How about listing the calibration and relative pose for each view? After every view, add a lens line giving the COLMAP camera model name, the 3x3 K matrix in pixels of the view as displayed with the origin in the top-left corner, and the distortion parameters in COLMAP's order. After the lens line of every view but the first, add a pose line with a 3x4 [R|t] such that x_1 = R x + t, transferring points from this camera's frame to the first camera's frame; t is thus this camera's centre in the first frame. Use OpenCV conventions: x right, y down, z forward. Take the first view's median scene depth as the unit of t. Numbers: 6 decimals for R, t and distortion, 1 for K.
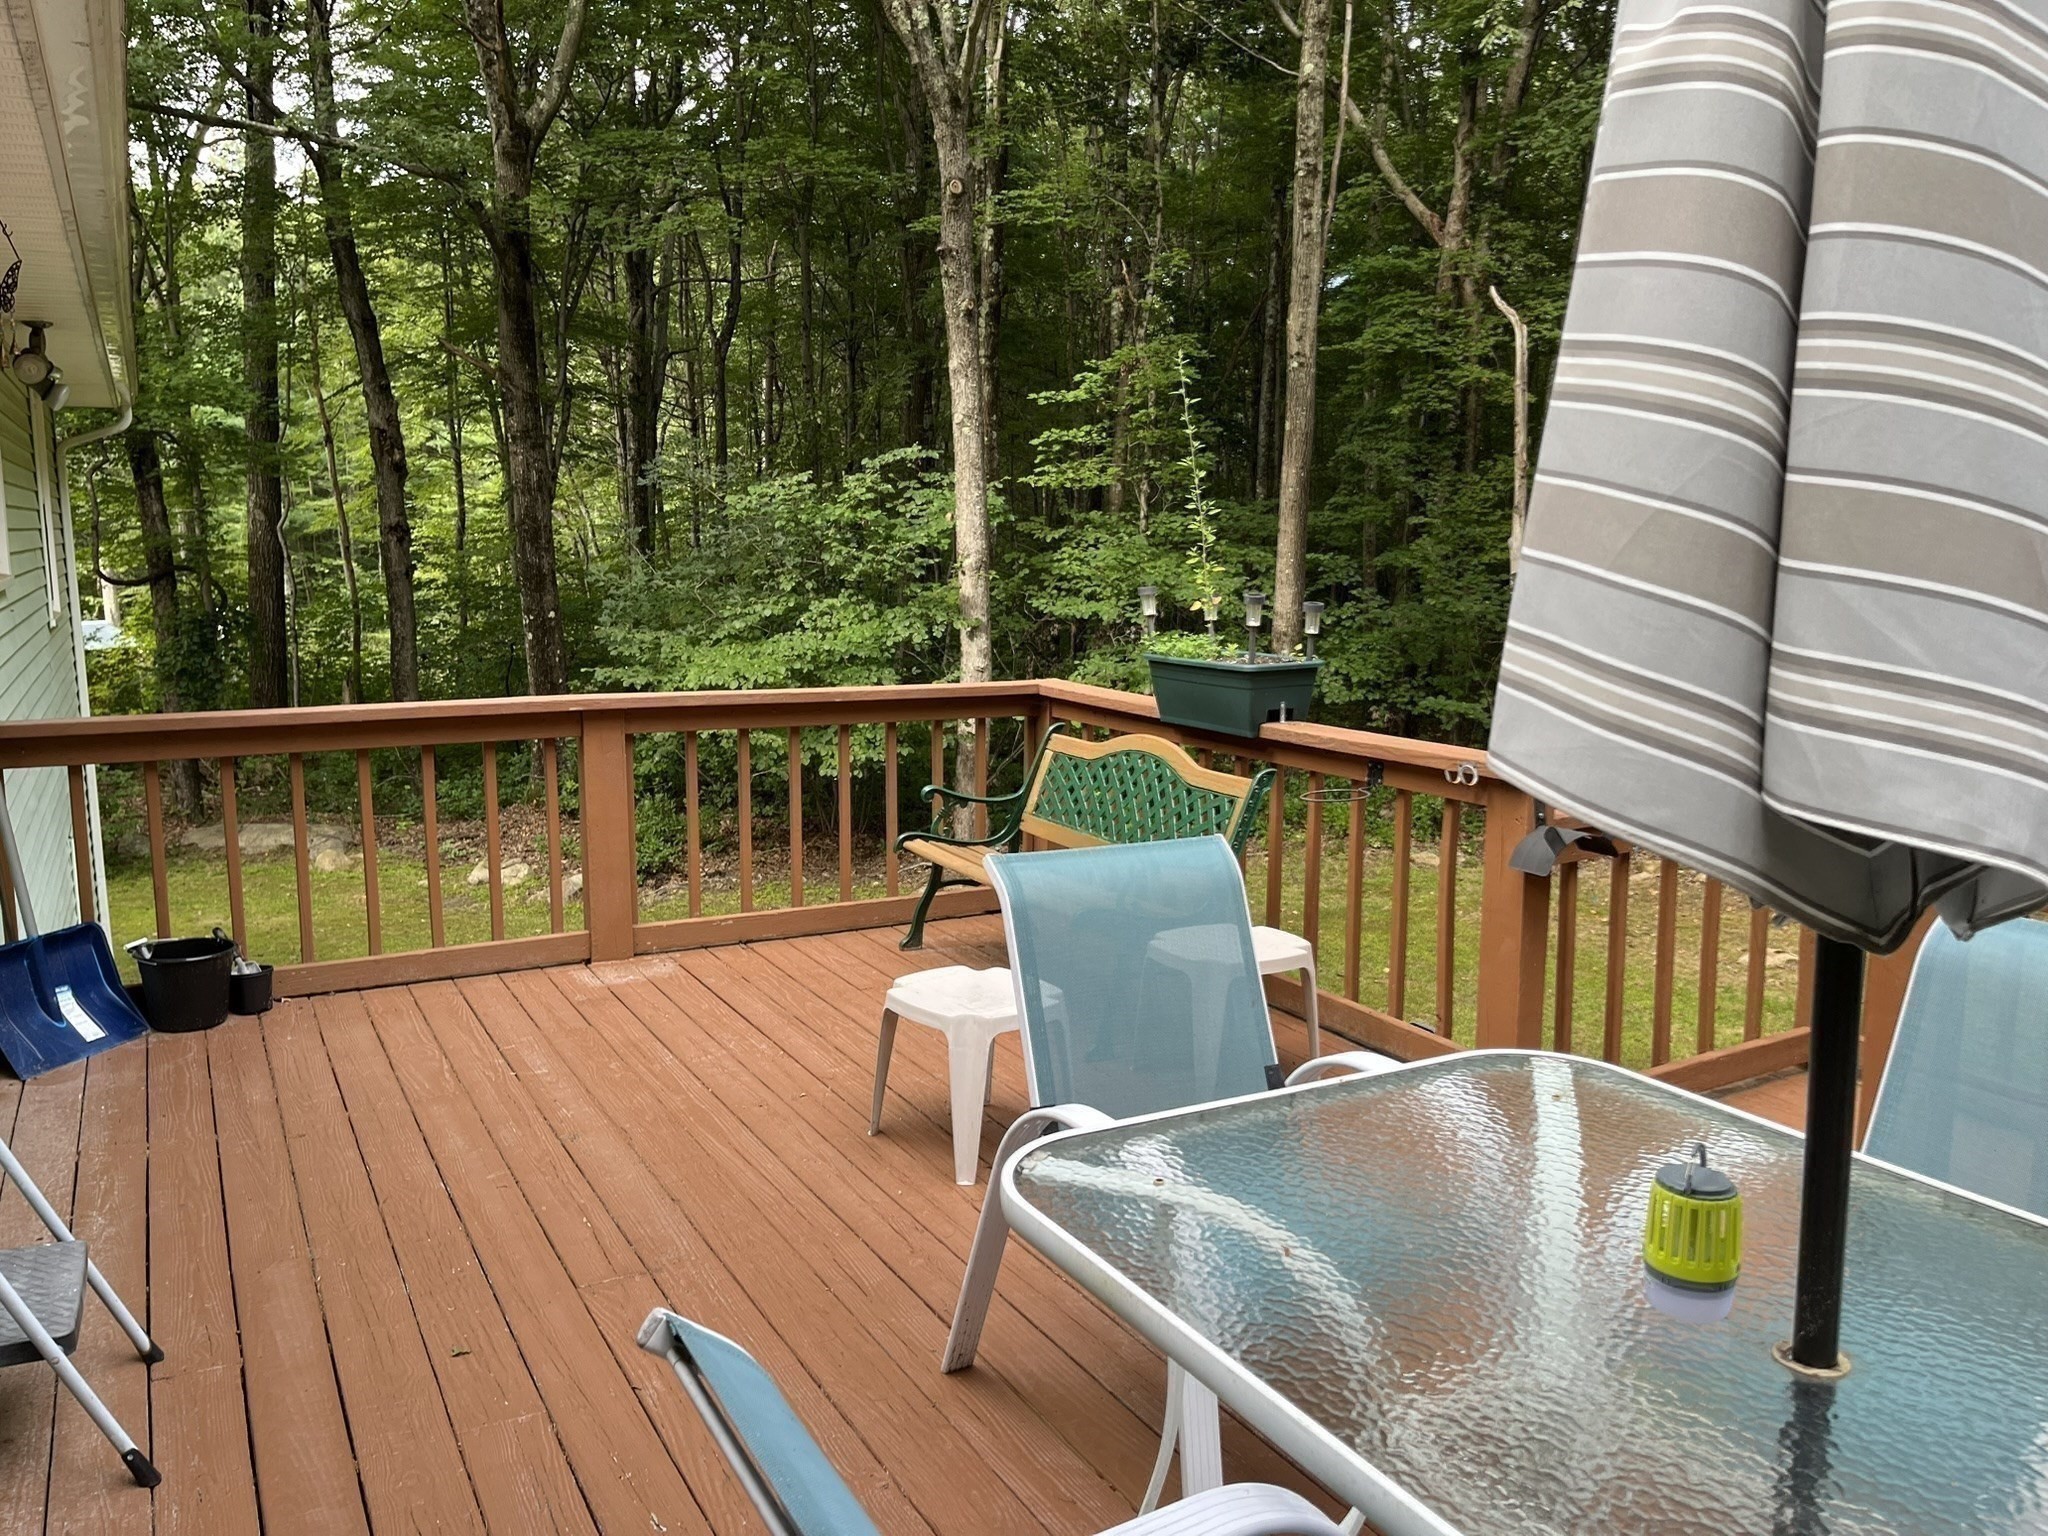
lens RADIAL K [[1552.7, 0, 1011.1], [0, 1552.7, 780.4], [0, 0, 1]] dist [0.077514, -0.098761]
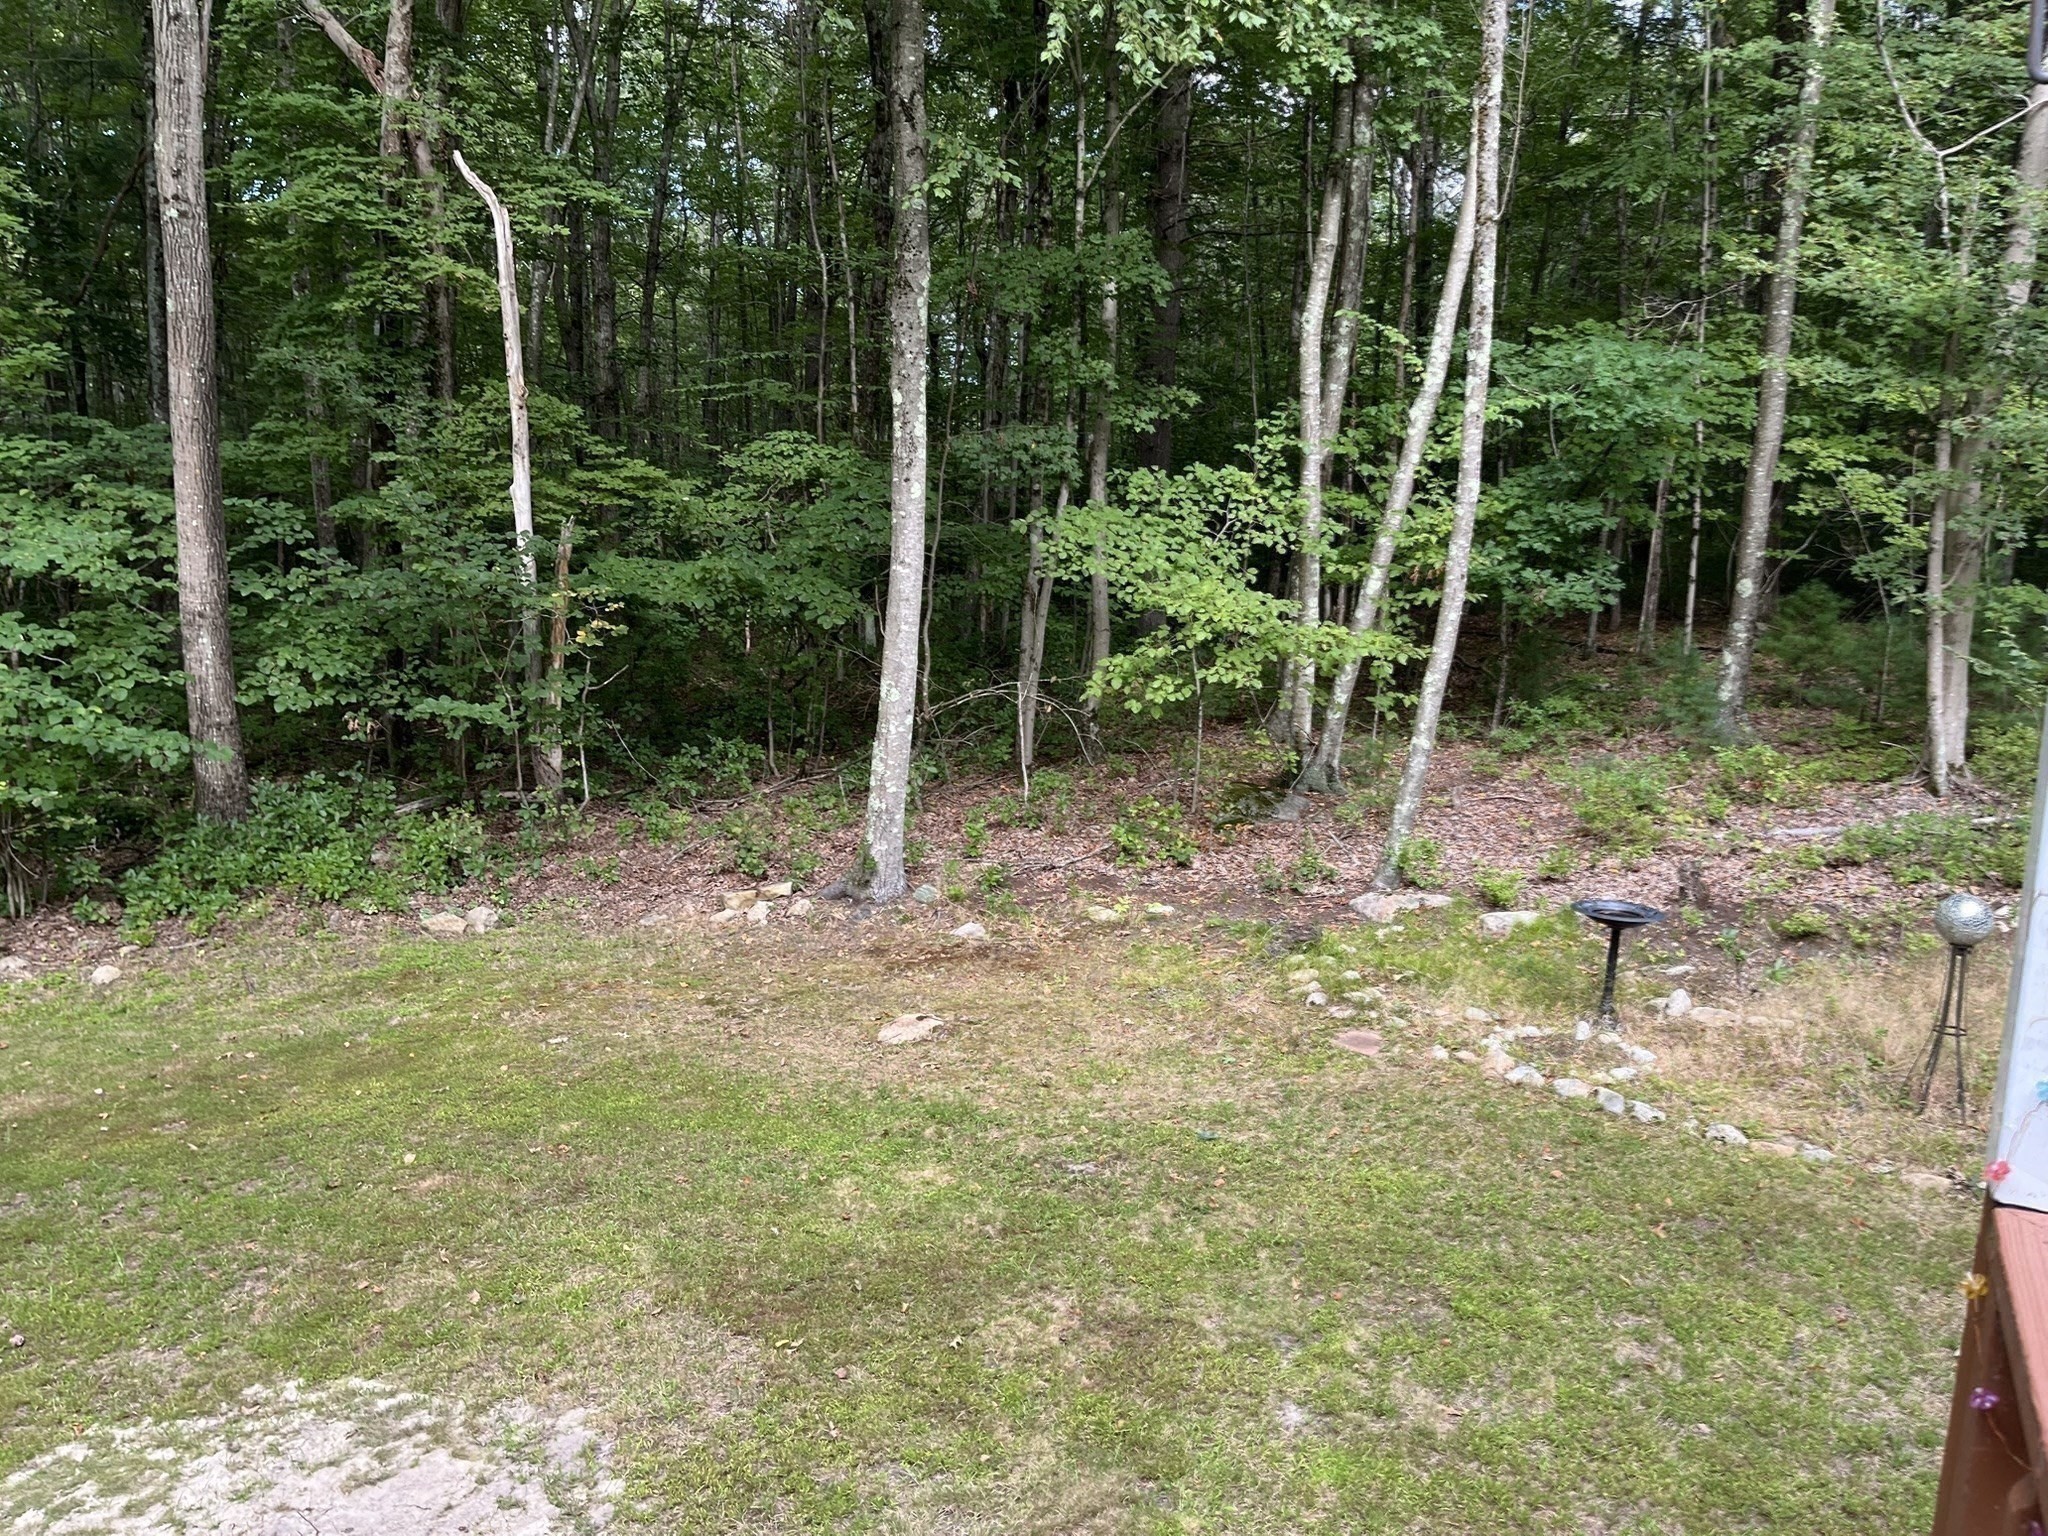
lens RADIAL K [[1552.7, 0, 1011.1], [0, 1552.7, 780.4], [0, 0, 1]] dist [0.077514, -0.098761]
pose [[0.808217, -0.086496, 0.582497, 0.050800], [0.070134, 0.996252, 0.050623, -0.029623], [-0.584693, -0.000062, 0.811255, 0.215333]]
